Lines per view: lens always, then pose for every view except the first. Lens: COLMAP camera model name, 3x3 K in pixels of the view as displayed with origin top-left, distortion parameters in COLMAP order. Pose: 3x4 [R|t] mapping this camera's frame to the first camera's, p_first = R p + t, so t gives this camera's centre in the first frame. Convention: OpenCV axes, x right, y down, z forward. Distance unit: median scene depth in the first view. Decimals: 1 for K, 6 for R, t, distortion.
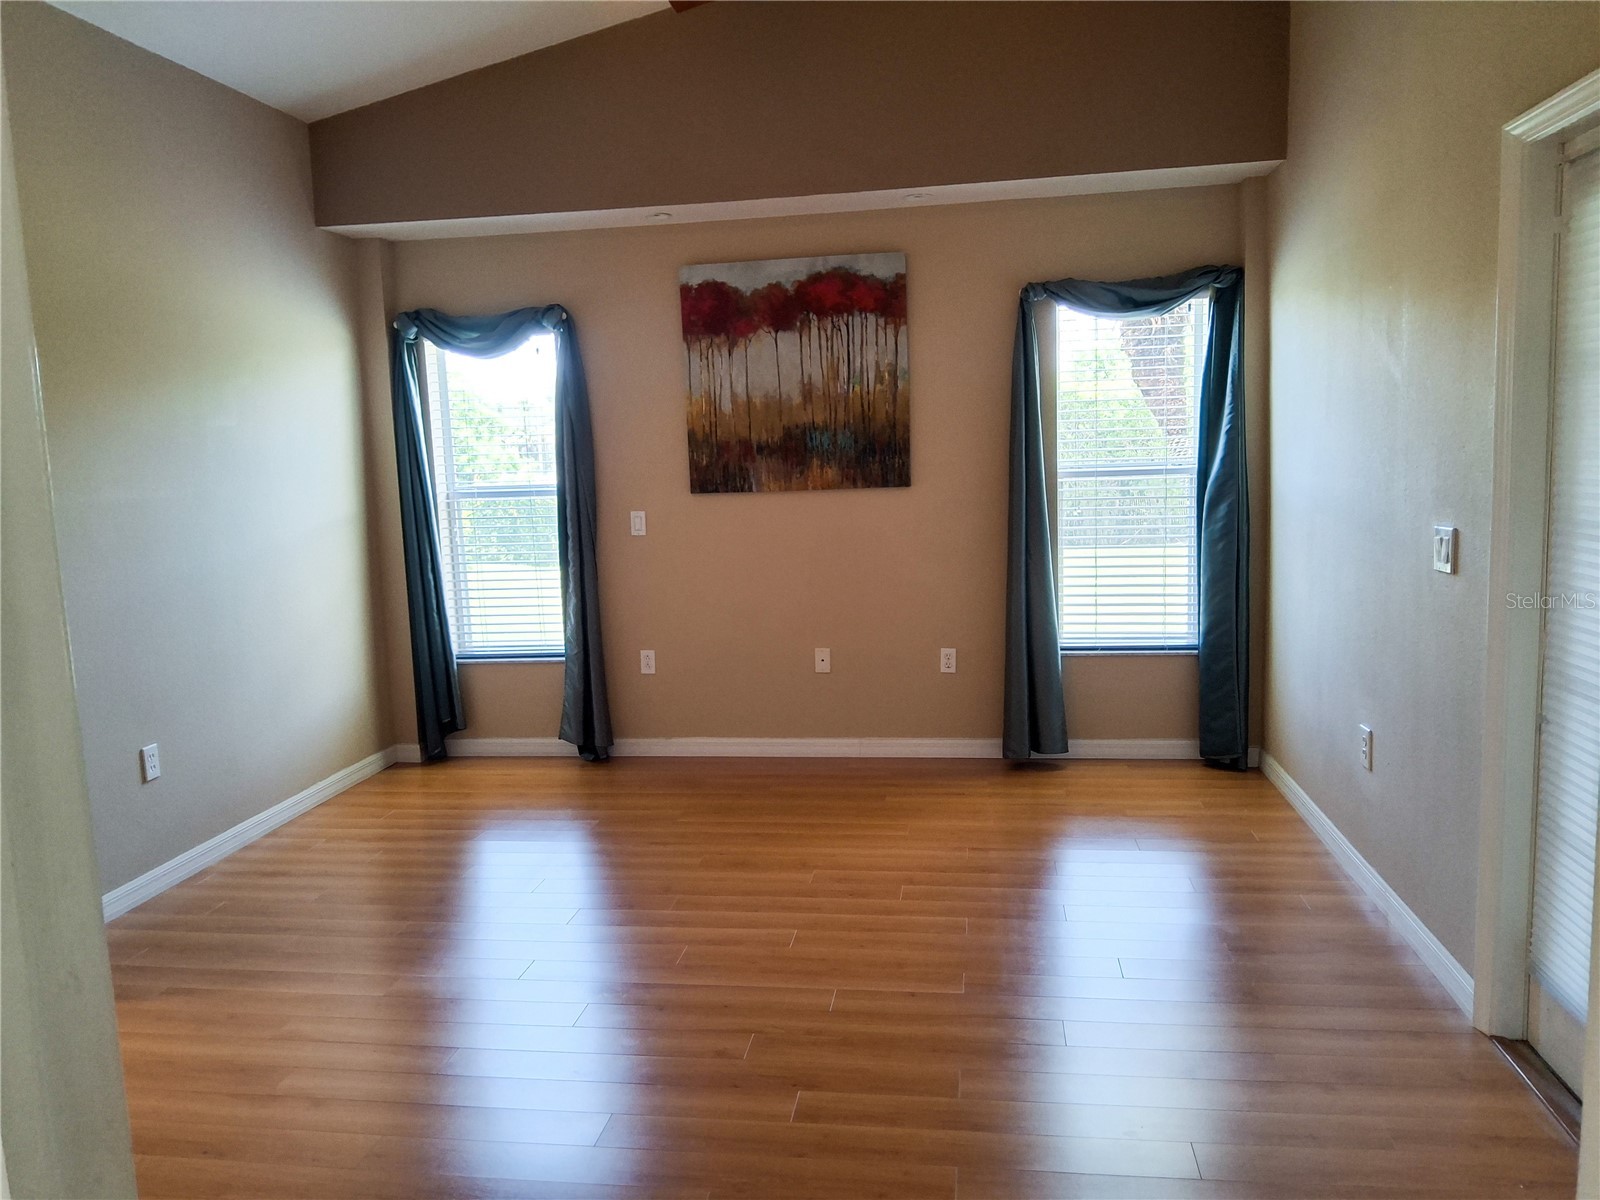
lens RADIAL K [[1188.1, 0, 806.2], [0, 1188.1, 603.7], [0, 0, 1]] dist [0.059553, -0.101530]
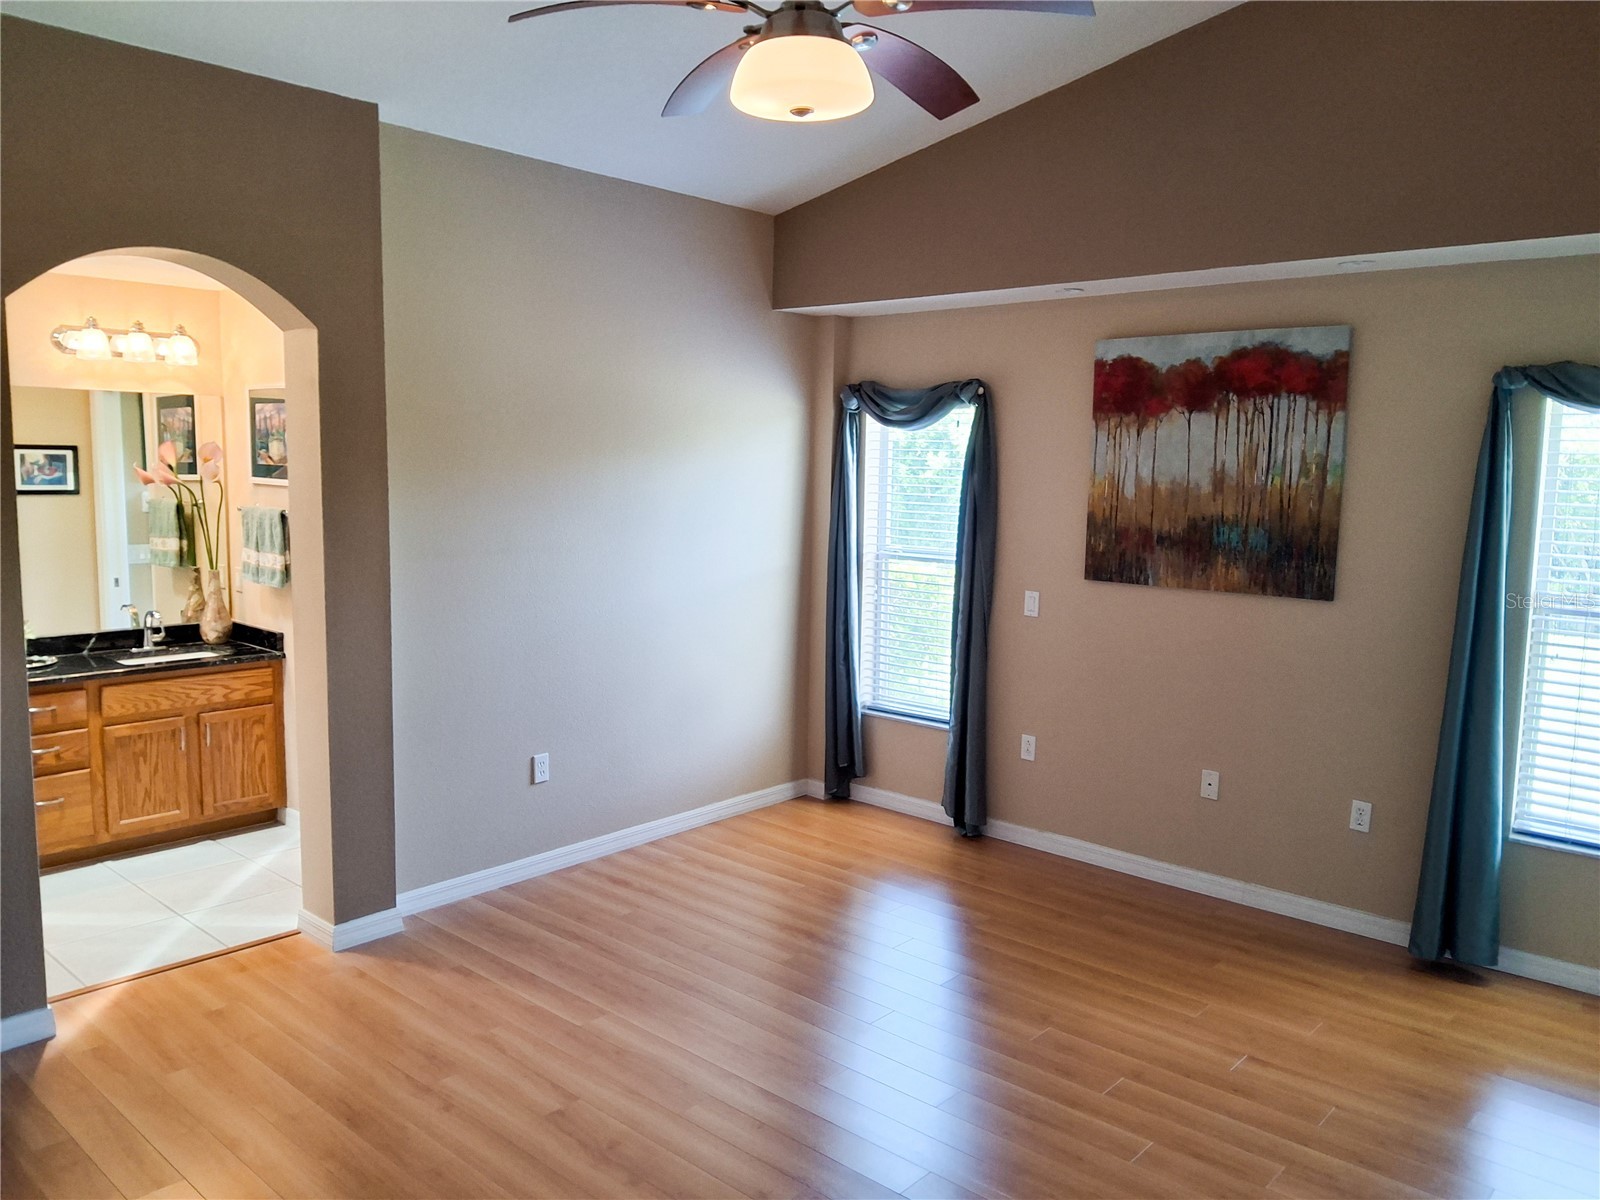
lens RADIAL K [[1188.1, 0, 728.3], [0, 1188.1, 597.5], [0, 0, 1]] dist [0.059553, -0.101530]
pose [[0.823625, 0.110746, -0.556216, 0.202570], [-0.118498, 0.992706, 0.022186, -0.068159], [0.554617, 0.047638, 0.830741, 0.064644]]
